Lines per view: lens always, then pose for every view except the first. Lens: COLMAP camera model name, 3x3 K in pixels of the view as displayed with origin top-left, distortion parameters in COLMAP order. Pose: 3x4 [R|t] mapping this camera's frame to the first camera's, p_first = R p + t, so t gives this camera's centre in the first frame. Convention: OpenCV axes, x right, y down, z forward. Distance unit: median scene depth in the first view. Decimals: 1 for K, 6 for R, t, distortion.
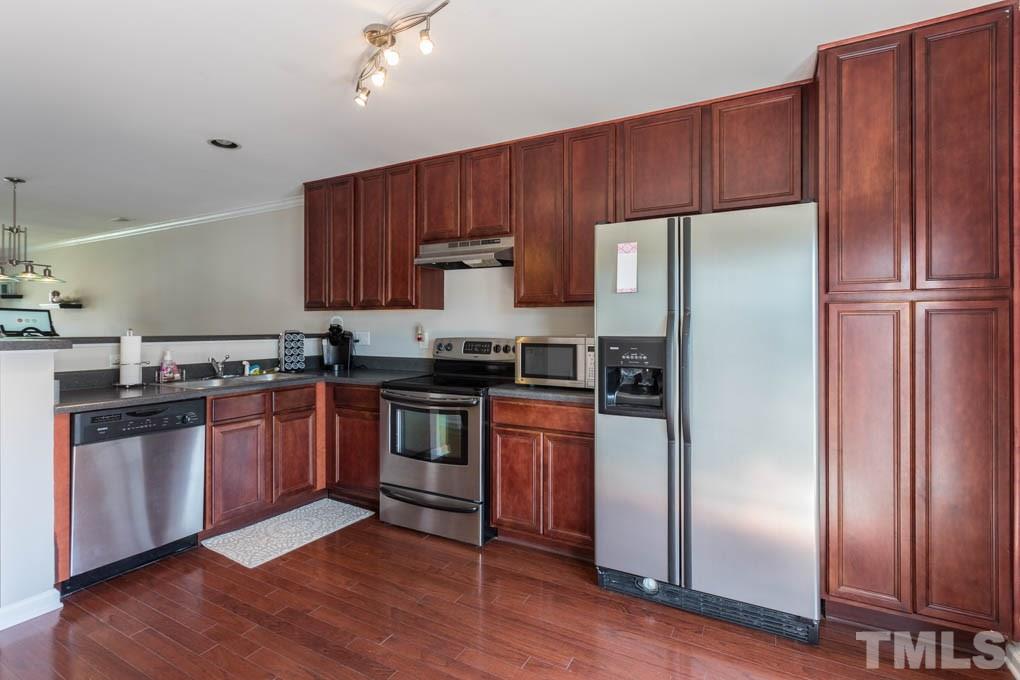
lens RADIAL K [[491.9, 0, 504.5], [0, 491.9, 325.4], [0, 0, 1]] dist [0.002286, -0.000025]
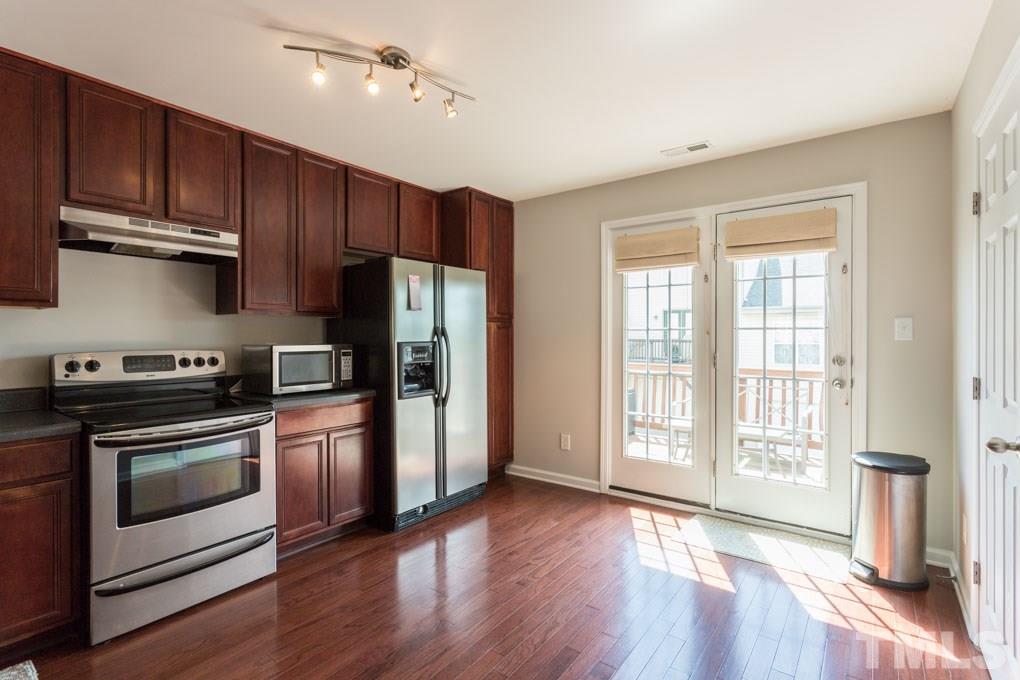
lens RADIAL K [[491.9, 0, 510.0], [0, 491.9, 338.0], [0, 0, 1]] dist [0.002286, -0.000025]
pose [[0.131741, -0.006671, 0.991262, -0.868058], [0.001289, 0.999978, 0.006558, 0.002962], [-0.991283, 0.000414, 0.131747, 0.421684]]
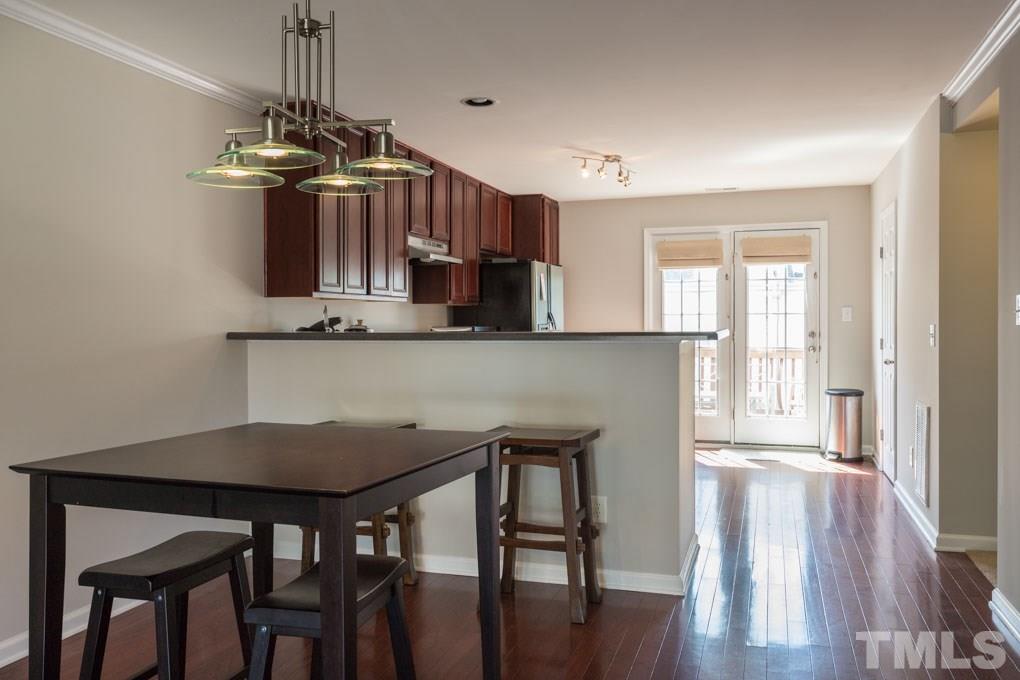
lens RADIAL K [[854.4, 0, 509.3], [0, 854.4, 334.6], [0, 0, 1]] dist [0.008678, 0.002198]
pose [[-0.200824, -0.013507, 0.979534, -2.229273], [0.004550, 0.999881, 0.014721, 0.012589], [-0.979617, 0.007413, -0.200739, 1.362696]]
